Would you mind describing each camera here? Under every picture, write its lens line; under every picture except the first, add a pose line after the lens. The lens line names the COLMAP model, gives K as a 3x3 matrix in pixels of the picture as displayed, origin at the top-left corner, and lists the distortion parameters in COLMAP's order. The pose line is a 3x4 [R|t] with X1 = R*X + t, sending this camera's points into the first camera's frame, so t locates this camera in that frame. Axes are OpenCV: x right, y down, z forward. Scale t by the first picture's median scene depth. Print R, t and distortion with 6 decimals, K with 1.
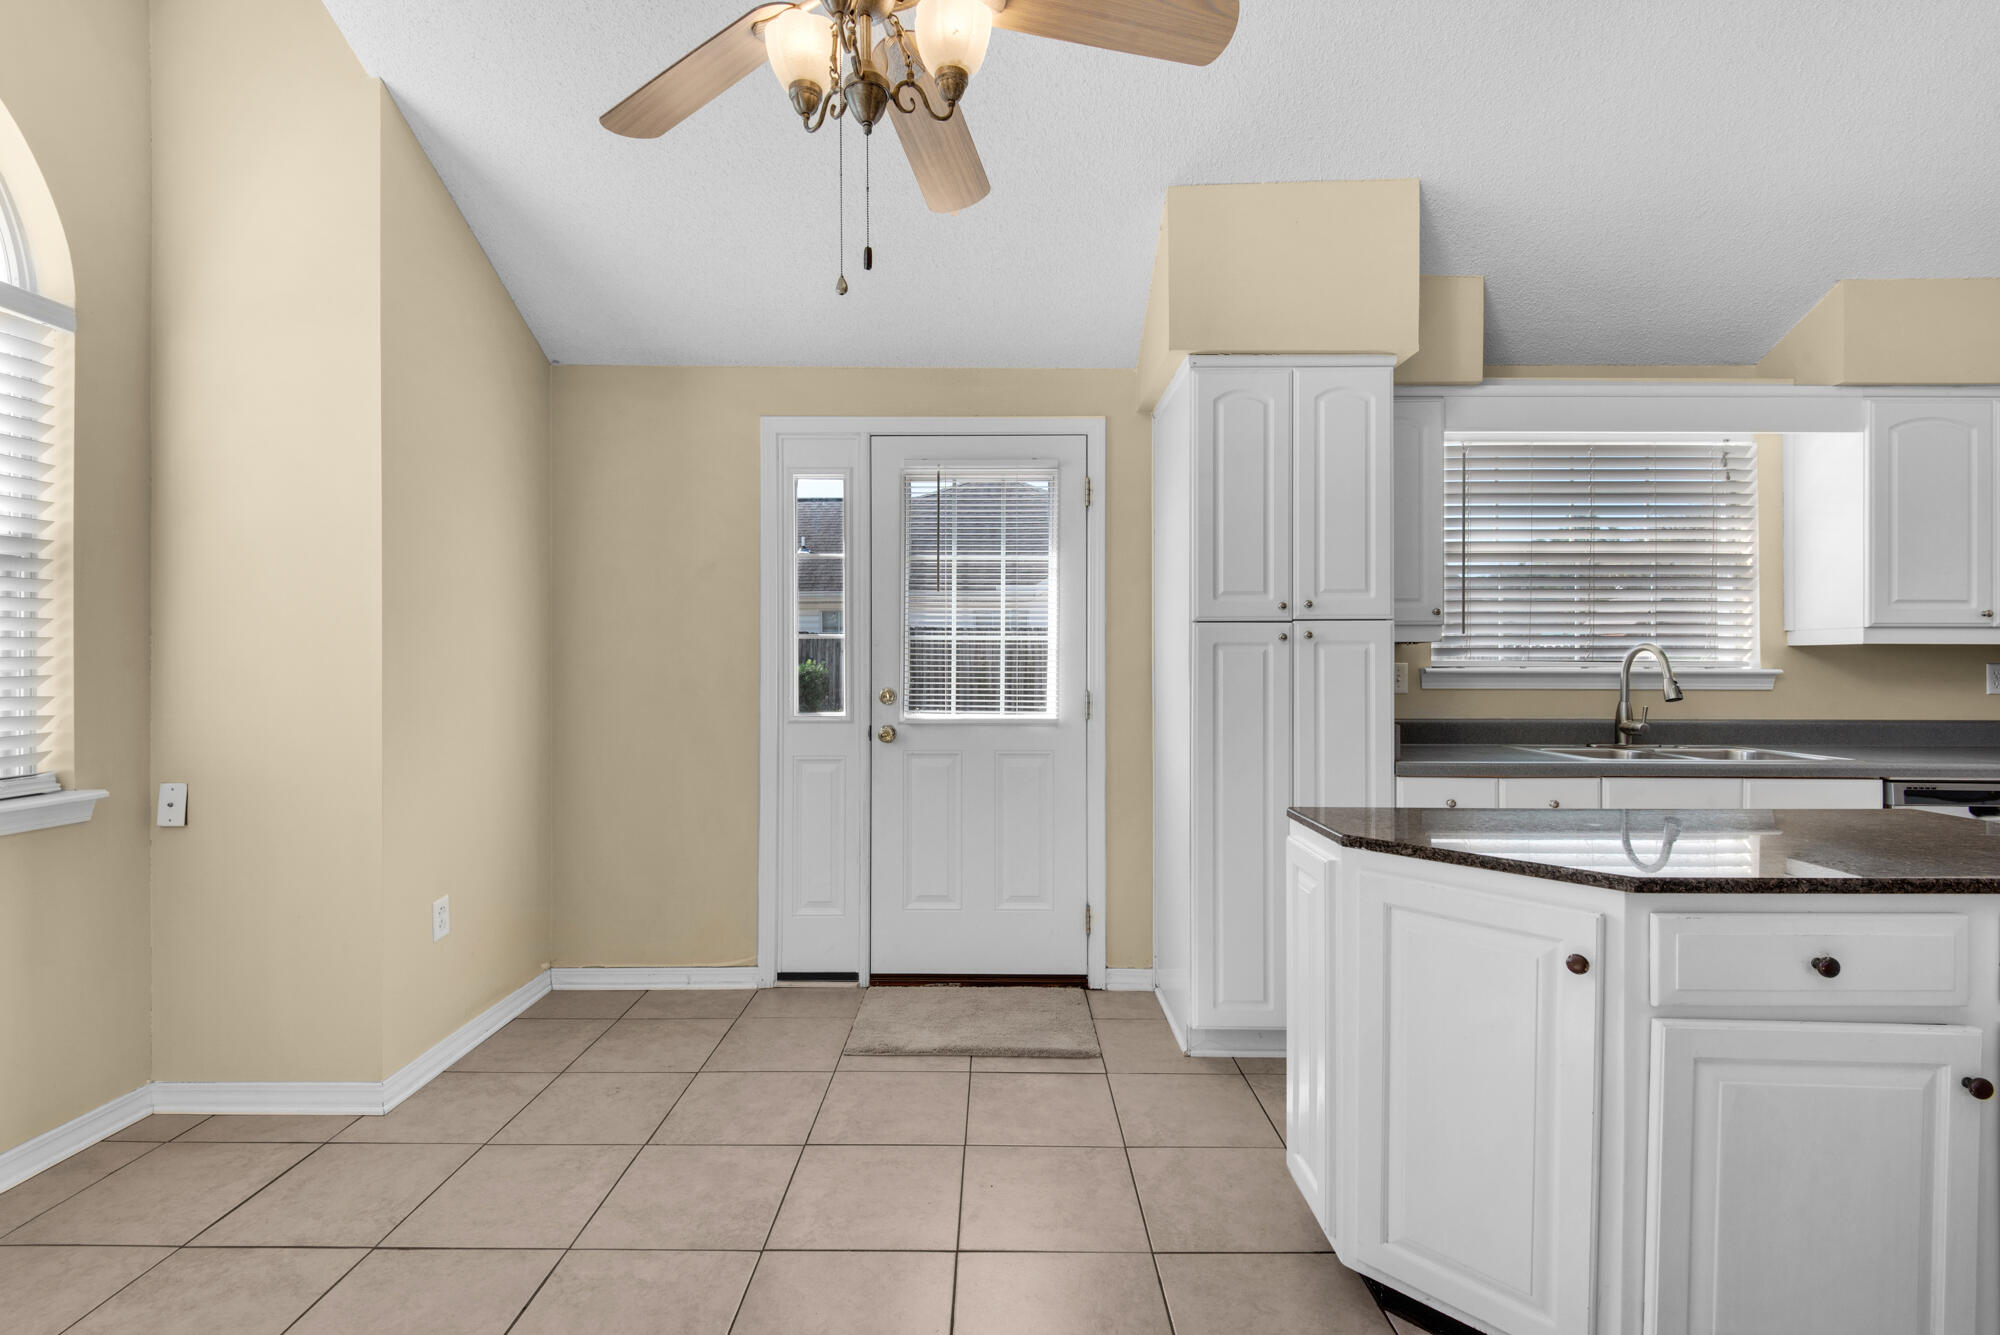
lens RADIAL K [[920.3, 0, 982.8], [0, 920.3, 666.6], [0, 0, 1]] dist [0.017026, -0.011380]
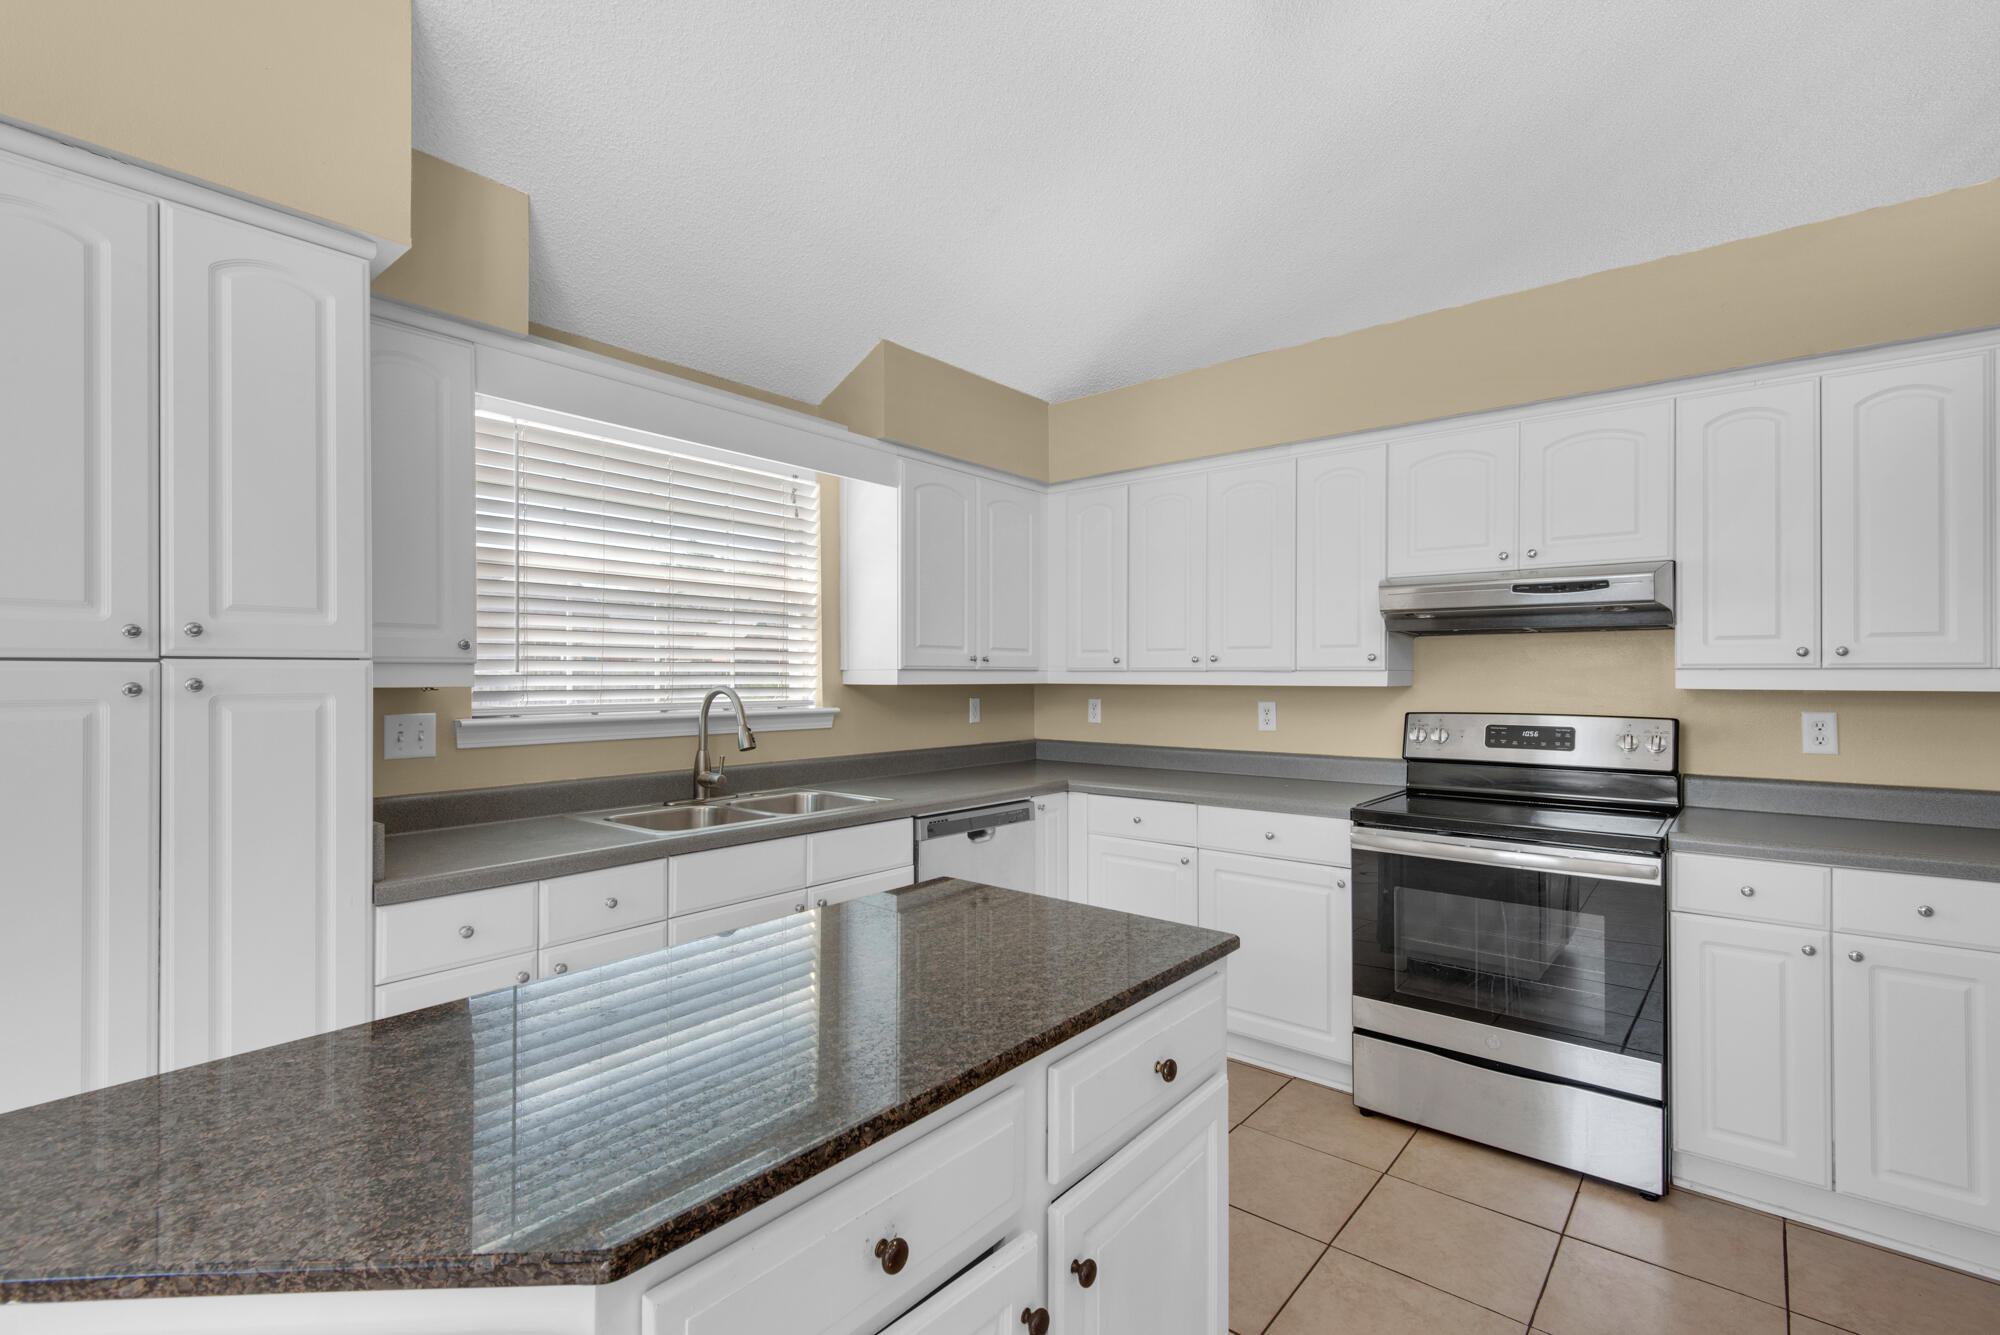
lens RADIAL K [[920.3, 0, 993.9], [0, 920.3, 671.2], [0, 0, 1]] dist [0.017026, -0.011380]
pose [[0.637375, 0.004567, 0.770540, 0.191519], [0.000527, 0.999980, -0.006363, -0.032207], [-0.770554, 0.004461, 0.637360, 0.222920]]
